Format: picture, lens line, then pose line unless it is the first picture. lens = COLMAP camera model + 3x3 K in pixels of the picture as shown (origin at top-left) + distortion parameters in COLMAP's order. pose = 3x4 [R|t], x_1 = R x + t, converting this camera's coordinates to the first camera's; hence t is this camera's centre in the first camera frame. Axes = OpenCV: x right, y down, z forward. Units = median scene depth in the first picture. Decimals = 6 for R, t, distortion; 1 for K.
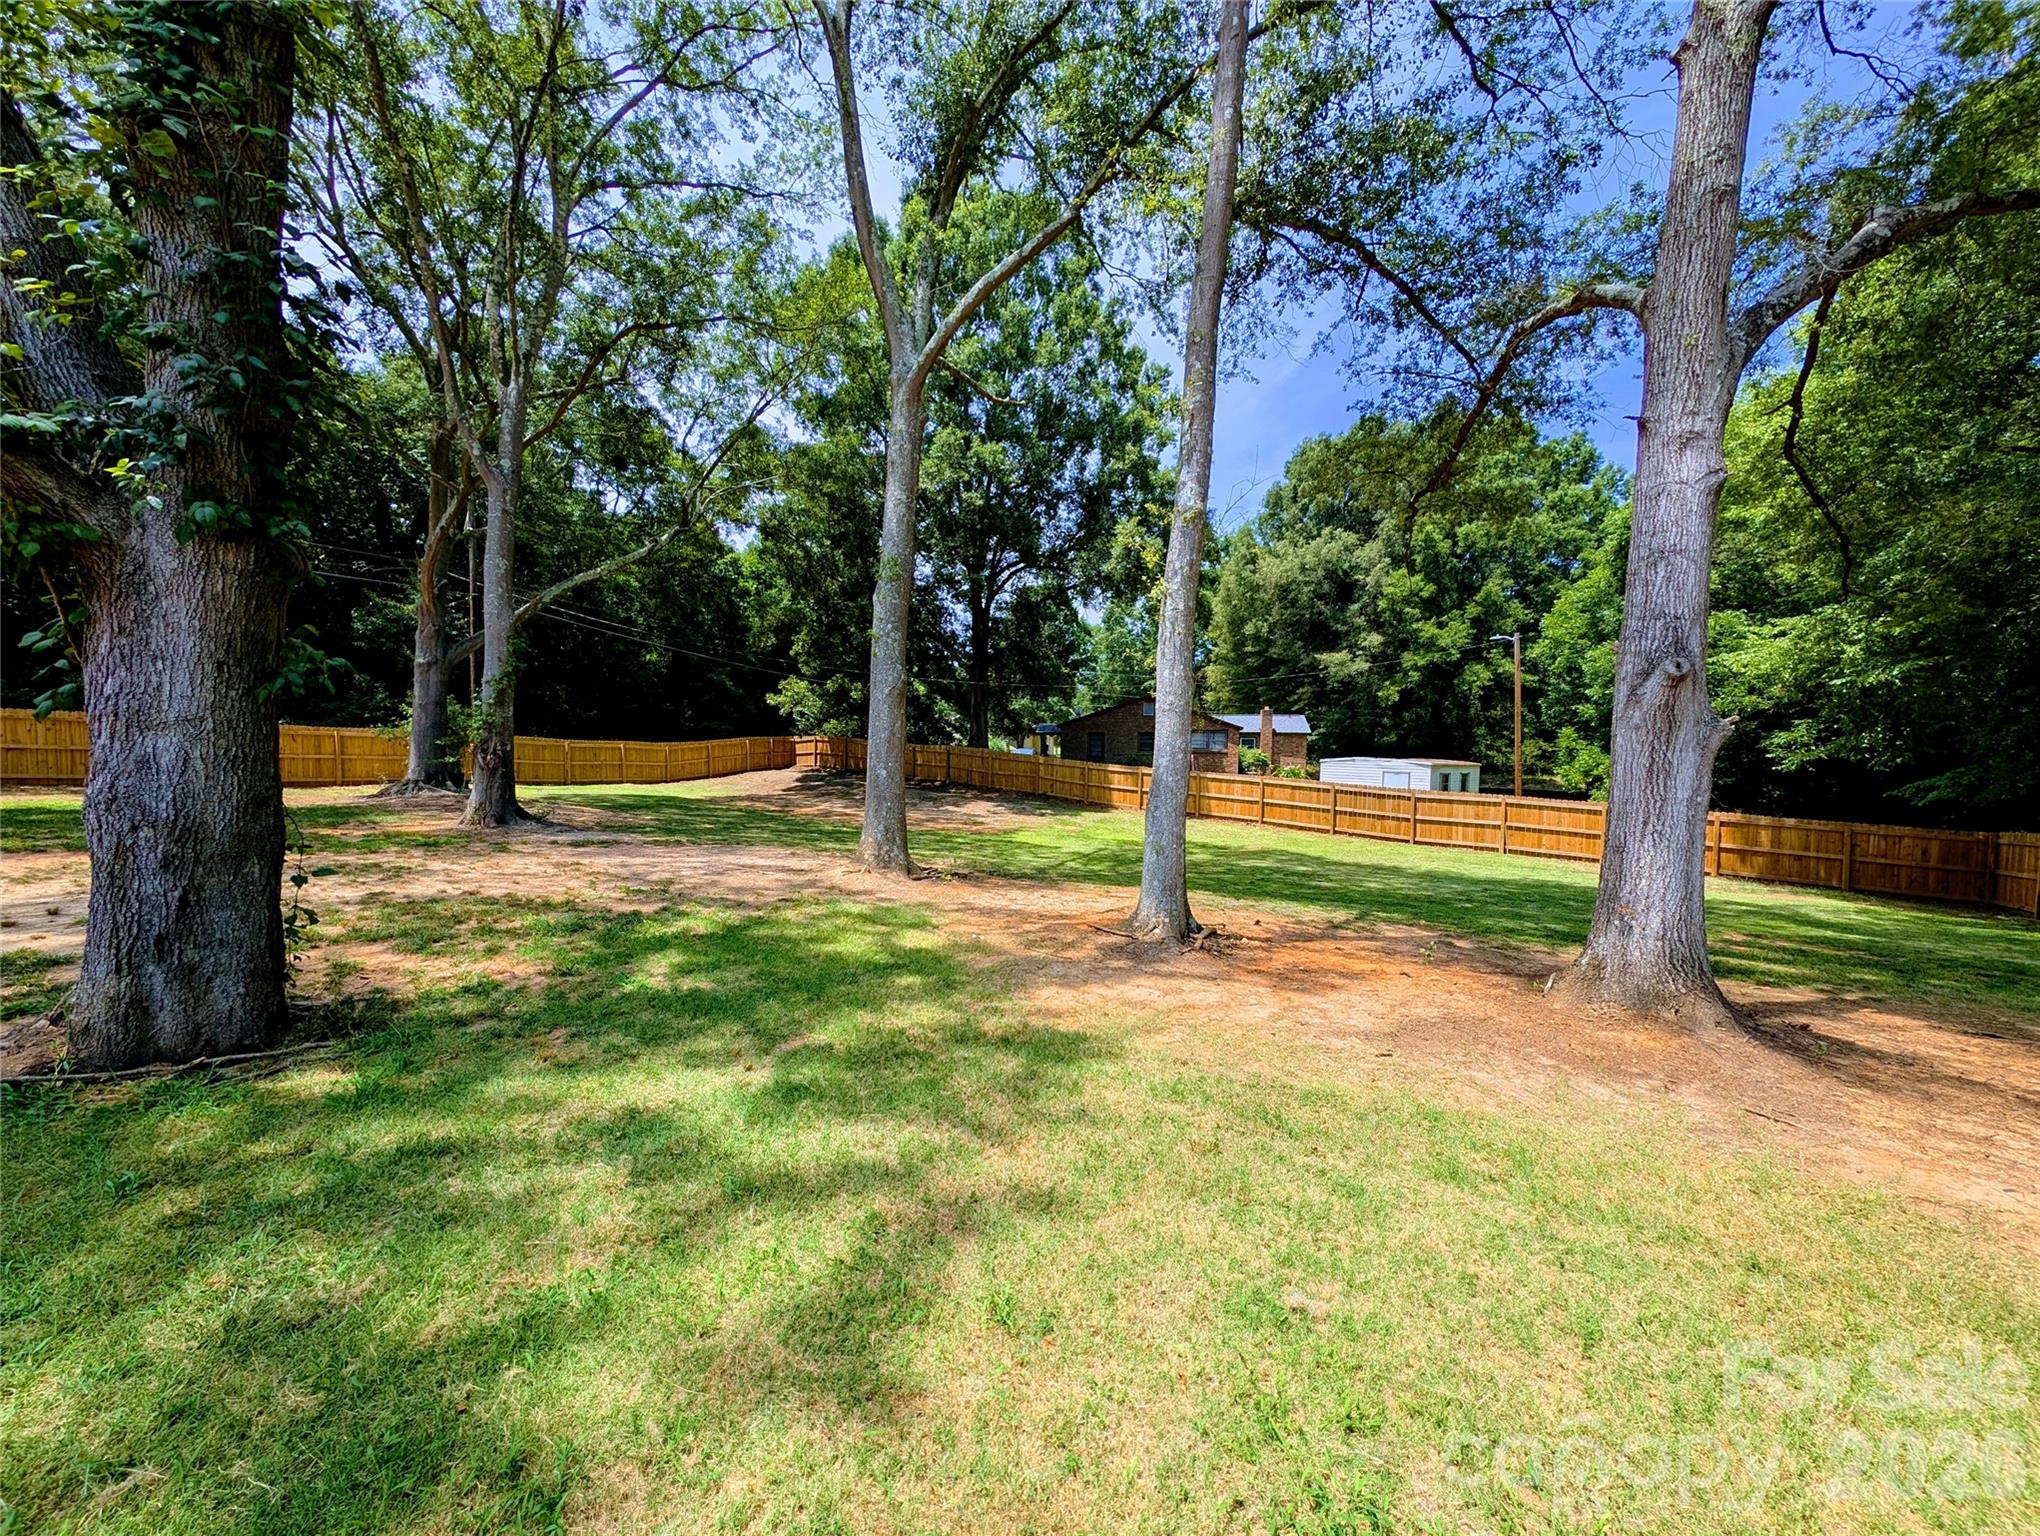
lens RADIAL K [[723.3, 0, 1018.4], [0, 723.3, 778.1], [0, 0, 1]] dist [0.004087, -0.001762]
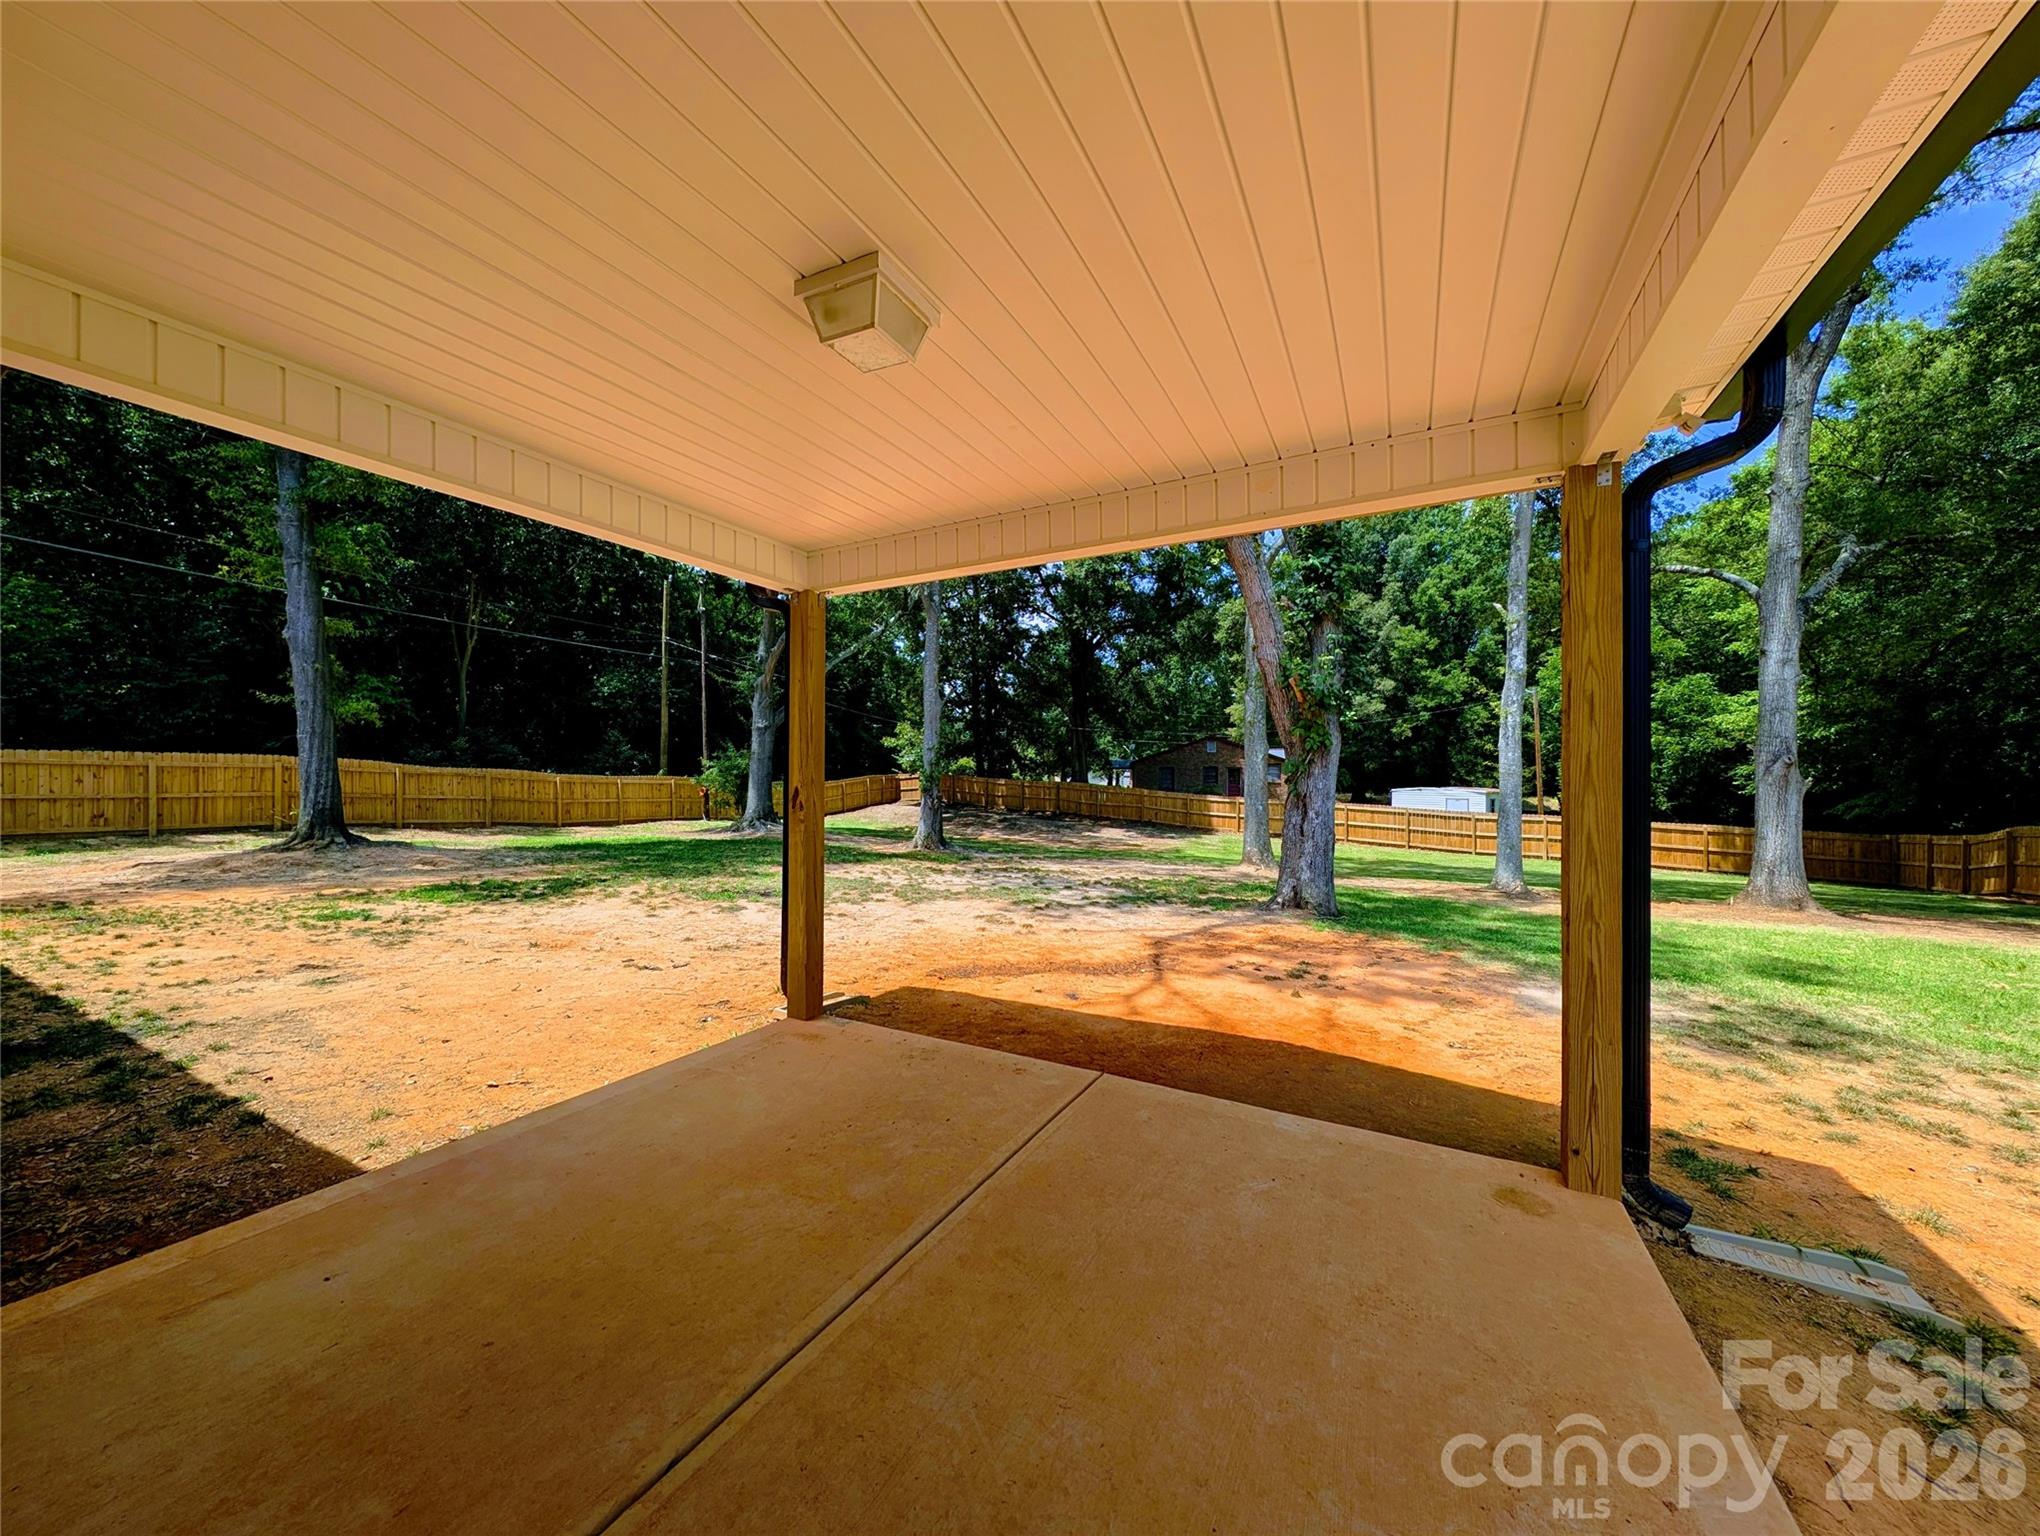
lens RADIAL K [[723.3, 0, 1023.1], [0, 723.3, 777.2], [0, 0, 1]] dist [0.004087, -0.001762]
pose [[0.997558, -0.014041, 0.068415, -0.192651], [0.016799, 0.999062, -0.039905, -0.004861], [-0.067790, 0.040957, 0.996859, -0.130426]]
